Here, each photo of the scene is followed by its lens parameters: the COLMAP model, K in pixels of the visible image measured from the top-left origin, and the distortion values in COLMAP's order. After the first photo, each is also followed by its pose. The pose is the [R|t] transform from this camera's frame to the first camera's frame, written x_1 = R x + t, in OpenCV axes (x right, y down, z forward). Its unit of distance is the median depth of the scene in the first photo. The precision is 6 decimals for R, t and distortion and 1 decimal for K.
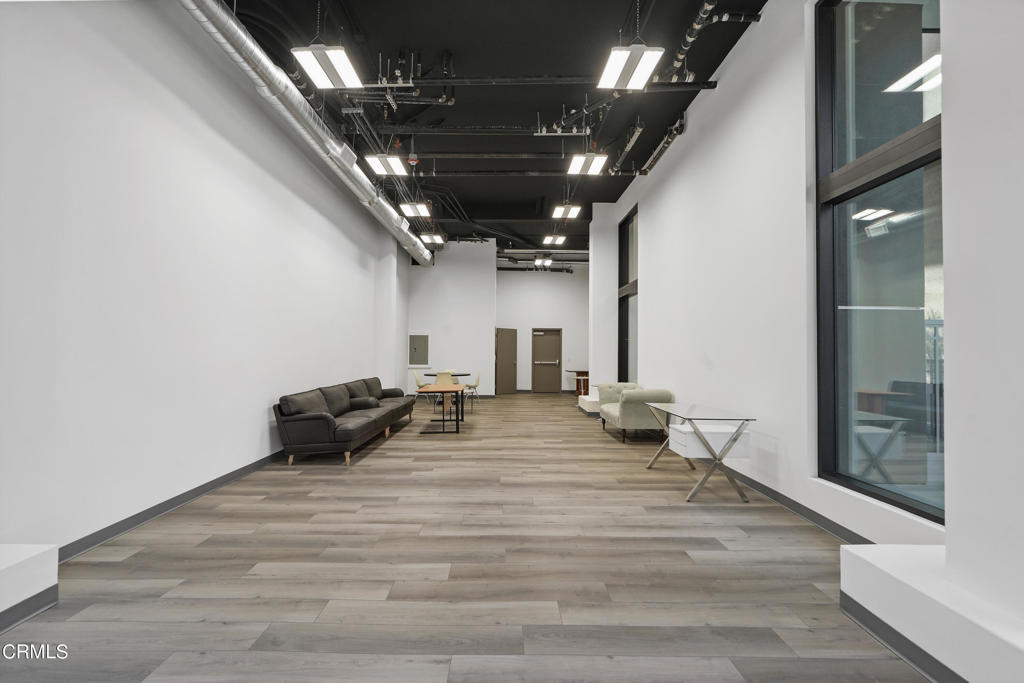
lens RADIAL K [[468.4, 0, 507.6], [0, 468.4, 346.2], [0, 0, 1]] dist [-0.001845, 0.001173]
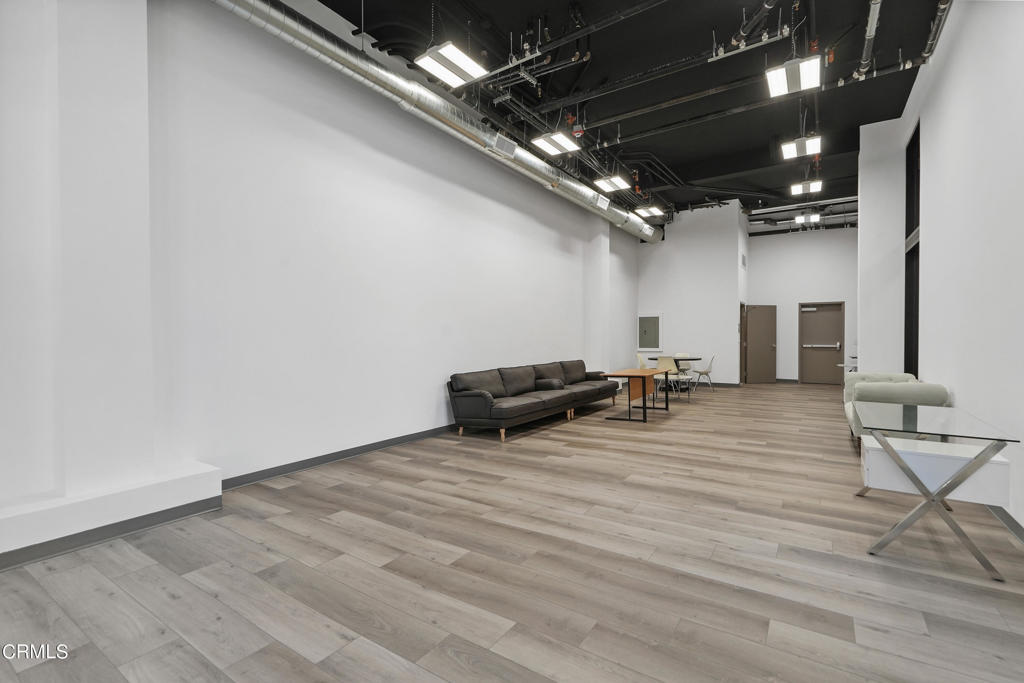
lens RADIAL K [[468.4, 0, 507.6], [0, 468.4, 346.2], [0, 0, 1]] dist [-0.001845, 0.001173]
pose [[0.825357, -0.000997, -0.564611, 0.274284], [0.019459, 0.999455, 0.026681, 0.012231], [0.564276, -0.033008, 0.824926, 0.151365]]
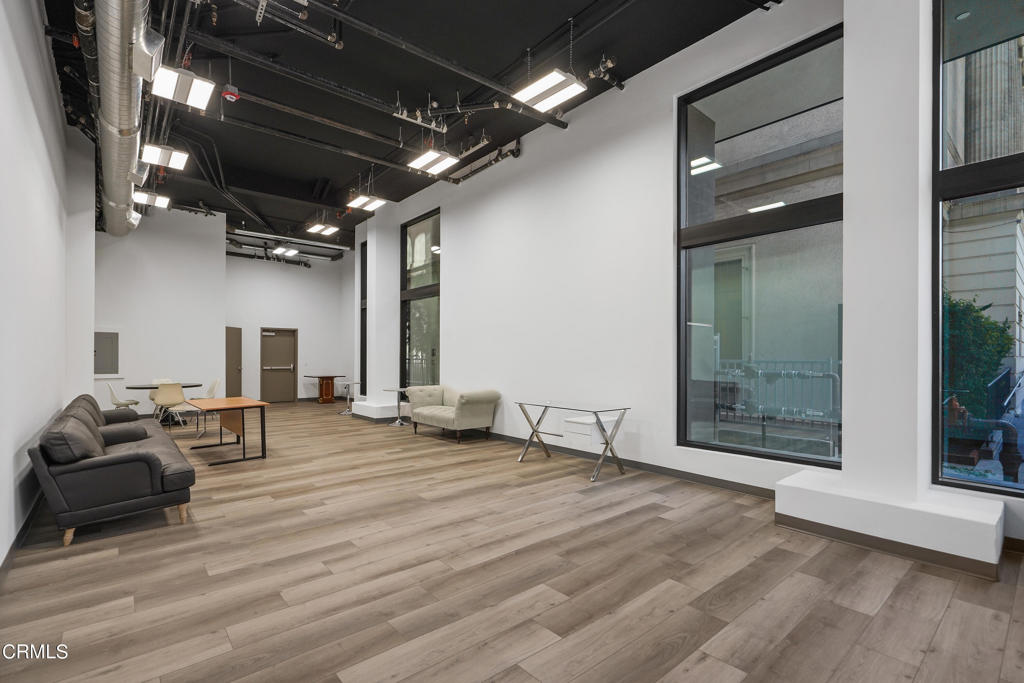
lens RADIAL K [[467.1, 0, 507.9], [0, 467.1, 359.2], [0, 0, 1]] dist [-0.002431, 0.000351]
pose [[0.766777, -0.007927, 0.641865, -0.432548], [-0.005279, 0.999812, 0.018654, 0.002198], [-0.641892, -0.017692, 0.766591, 0.195719]]
